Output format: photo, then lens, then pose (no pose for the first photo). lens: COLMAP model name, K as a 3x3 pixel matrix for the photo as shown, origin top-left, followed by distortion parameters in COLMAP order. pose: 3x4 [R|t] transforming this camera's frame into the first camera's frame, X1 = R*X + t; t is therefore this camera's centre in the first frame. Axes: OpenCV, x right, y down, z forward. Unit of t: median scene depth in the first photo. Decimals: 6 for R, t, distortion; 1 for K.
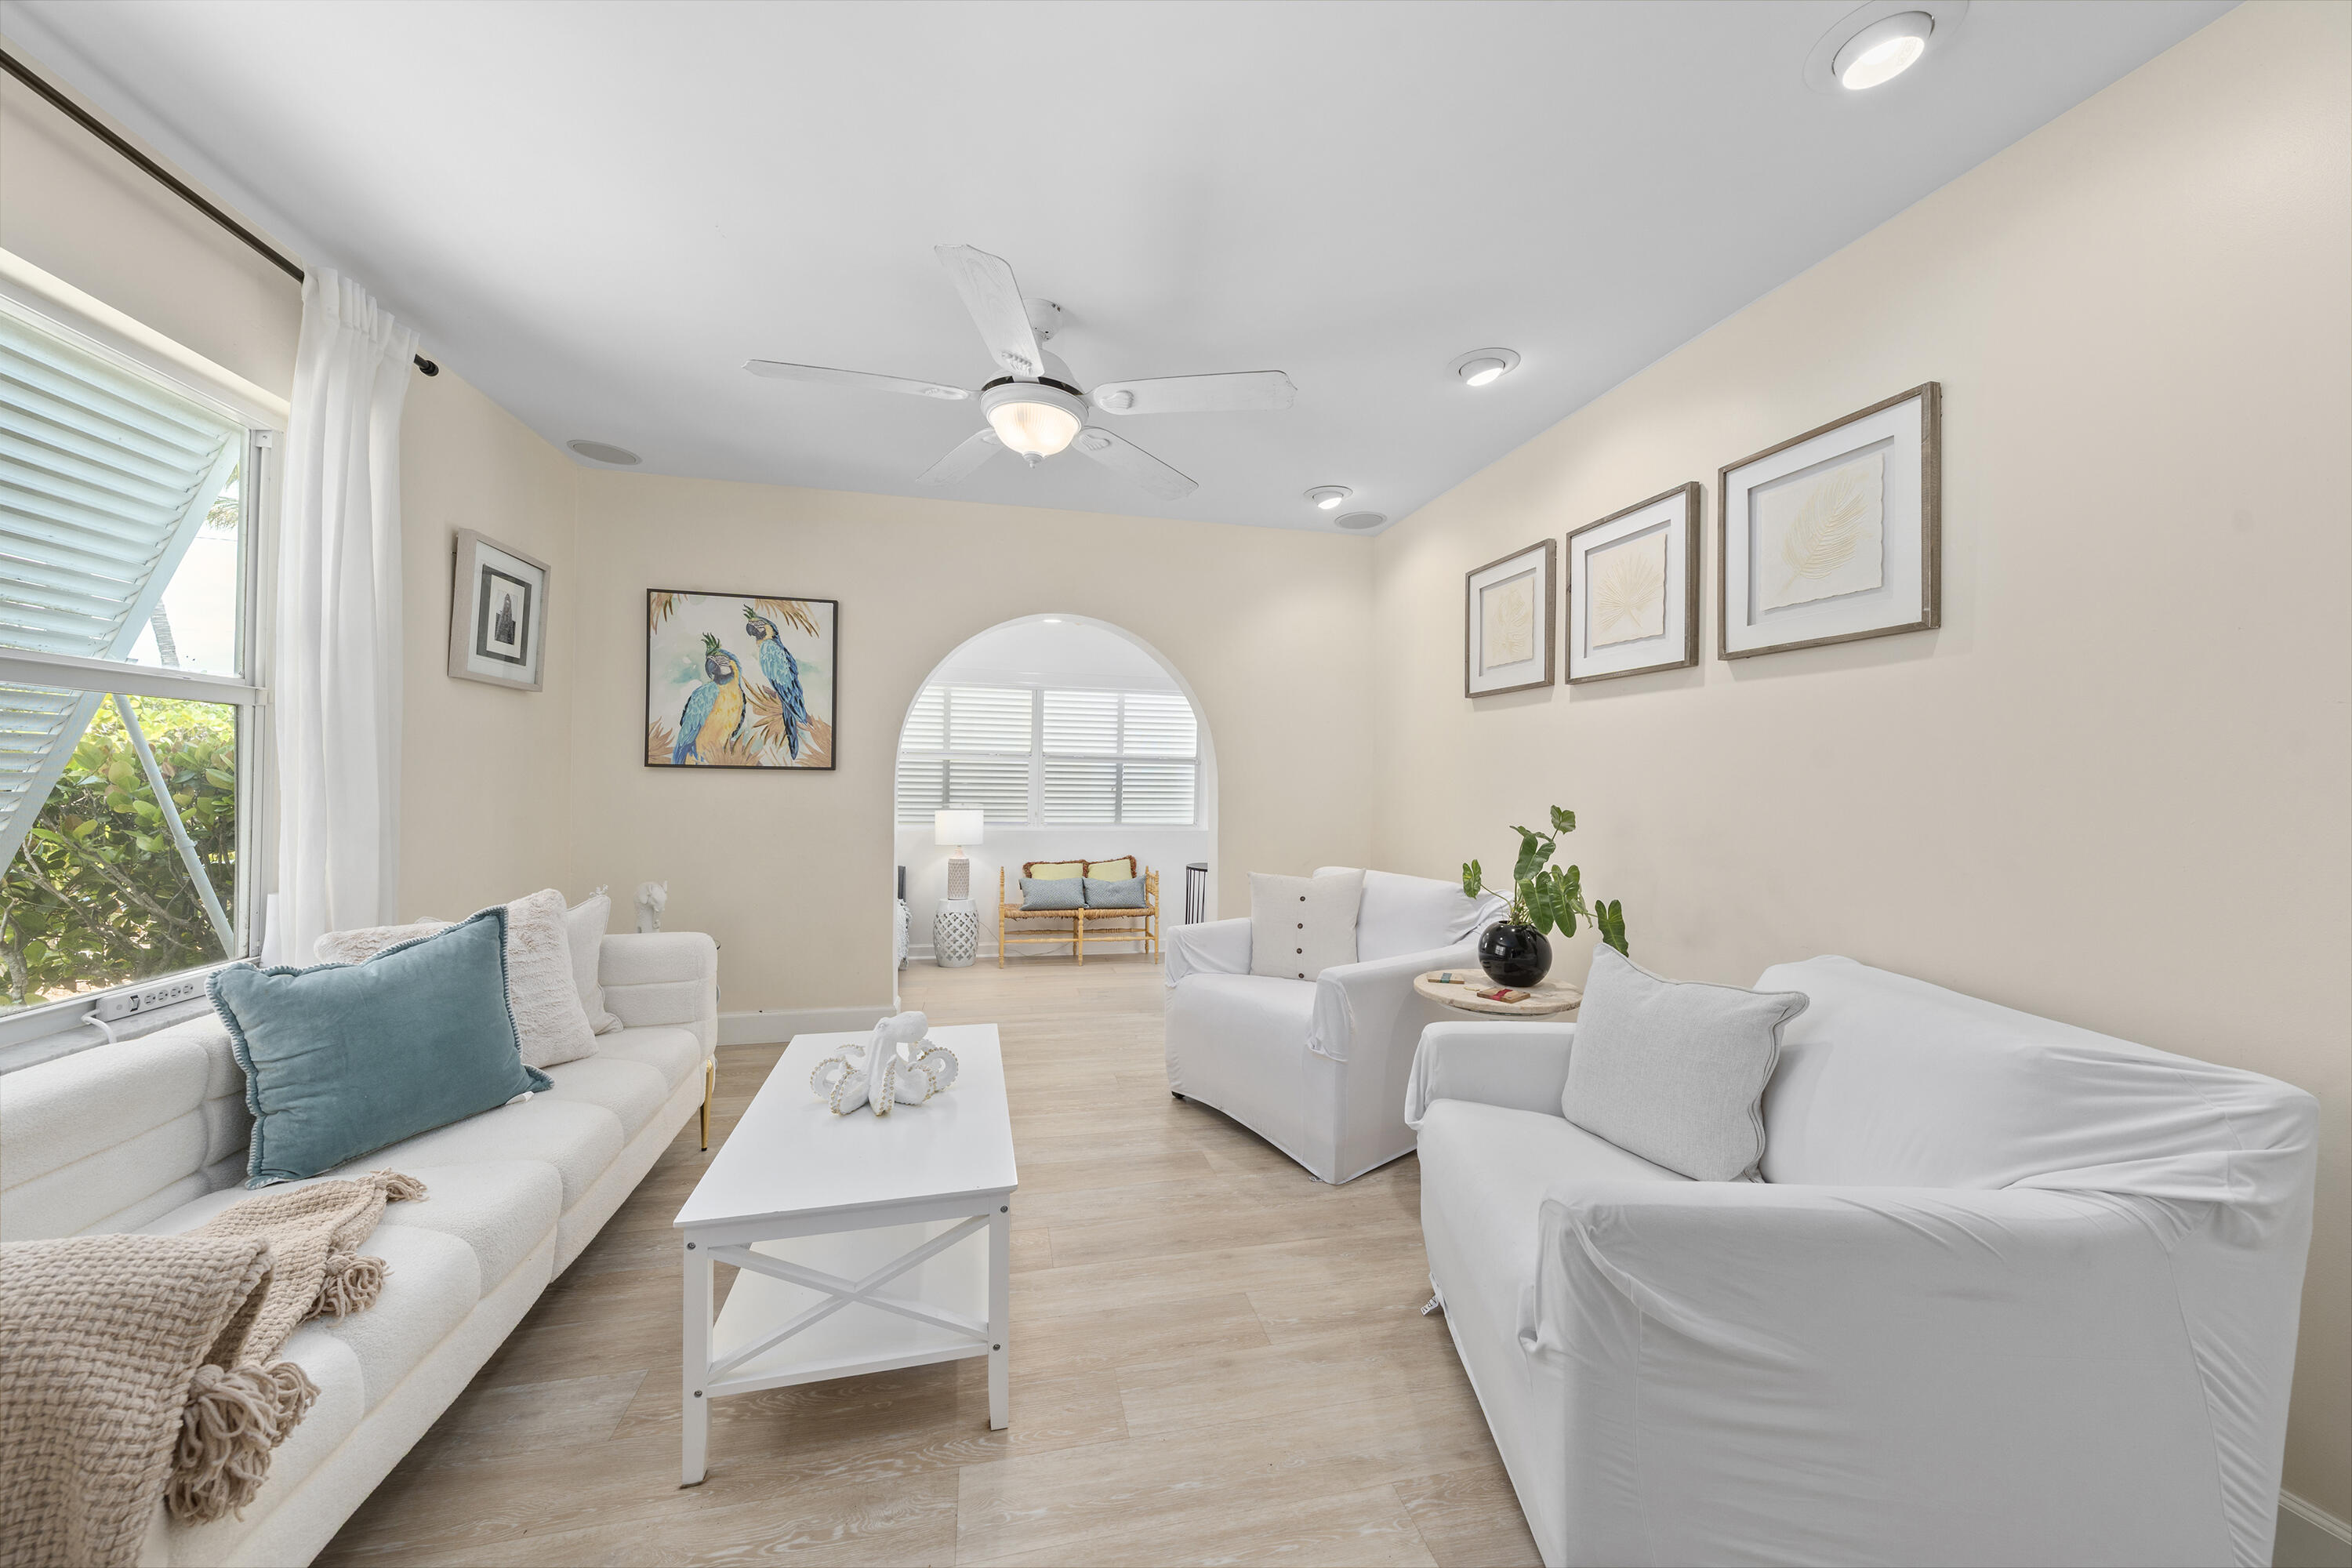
lens RADIAL K [[814.7, 0, 1176.0], [0, 814.7, 784.0], [0, 0, 1]] dist [-0.000484, -0.000055]
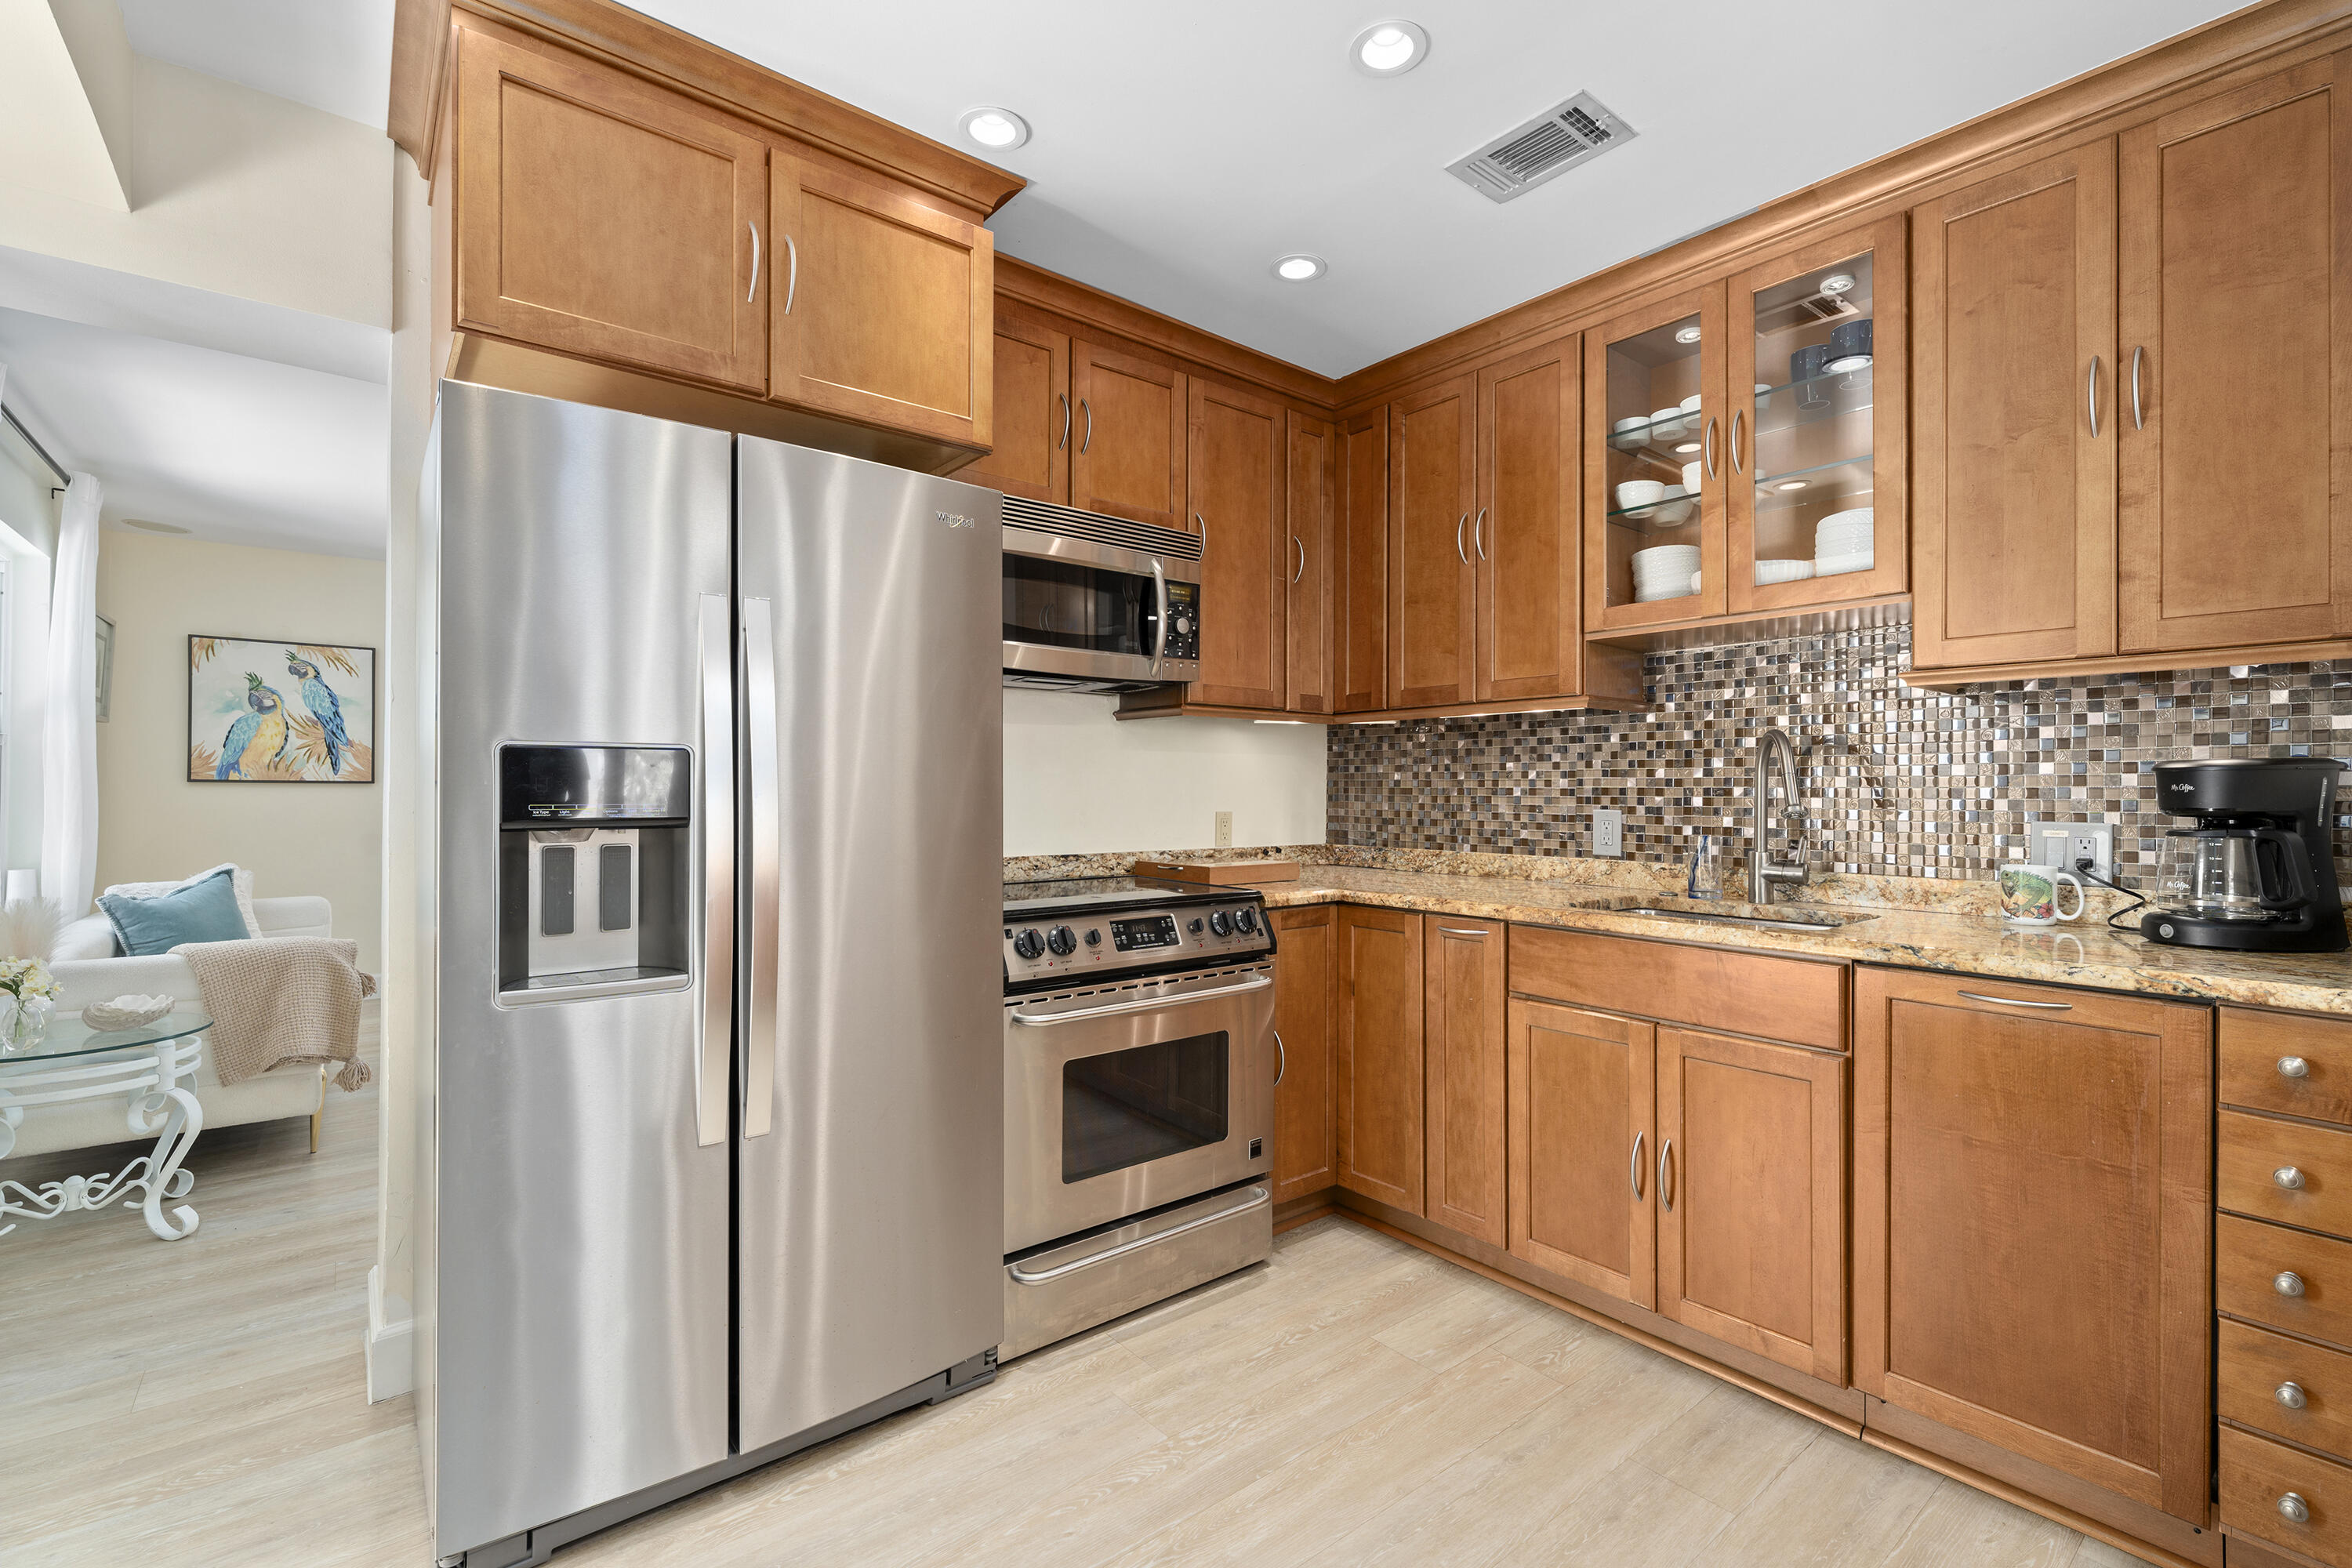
lens RADIAL K [[1031.1, 0, 1176.0], [0, 1031.1, 784.0], [0, 0, 1]] dist [0.000538, 0.000379]
pose [[0.901481, -0.009120, 0.432722, 0.006091], [0.011047, 0.999937, -0.001938, 0.000872], [-0.432677, 0.006527, 0.901526, -0.985983]]
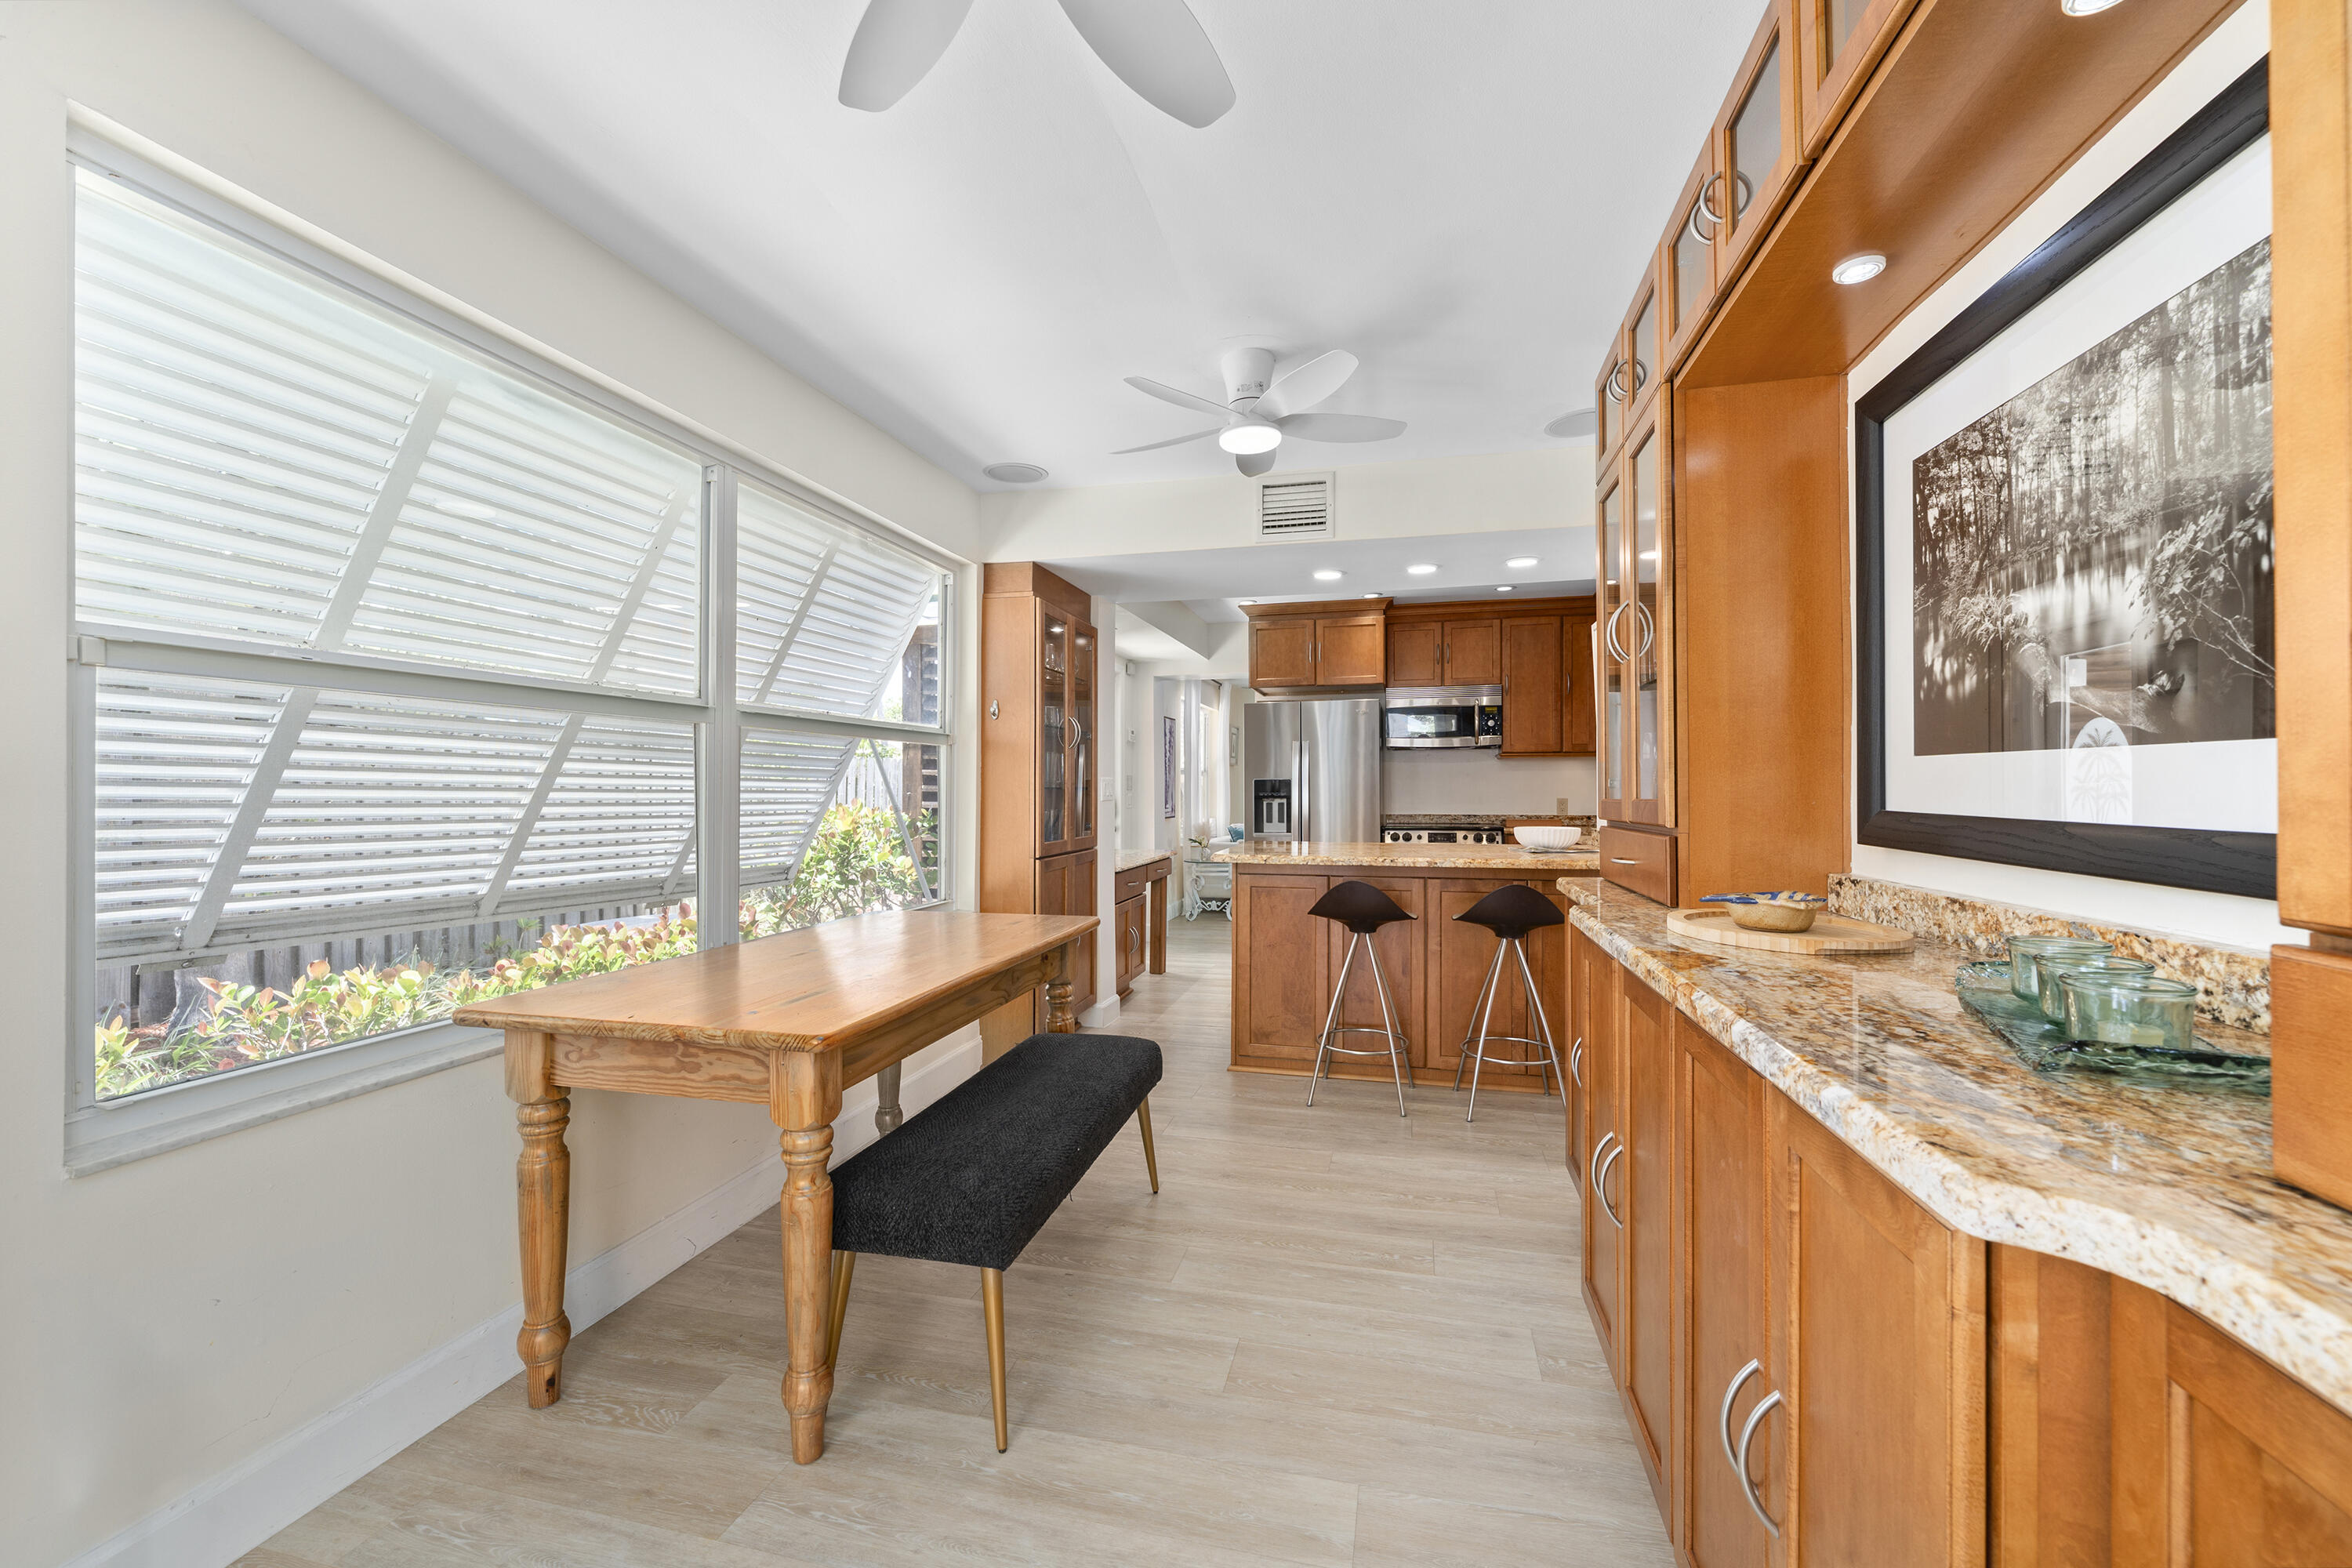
lens RADIAL K [[942.2, 0, 1176.0], [0, 942.2, 784.0], [0, 0, 1]] dist [-0.001324, 0.000120]
pose [[0.886792, -0.020522, -0.461712, 0.653944], [0.014161, 0.999751, -0.017239, 0.018853], [0.461951, 0.008749, 0.886862, -2.179094]]
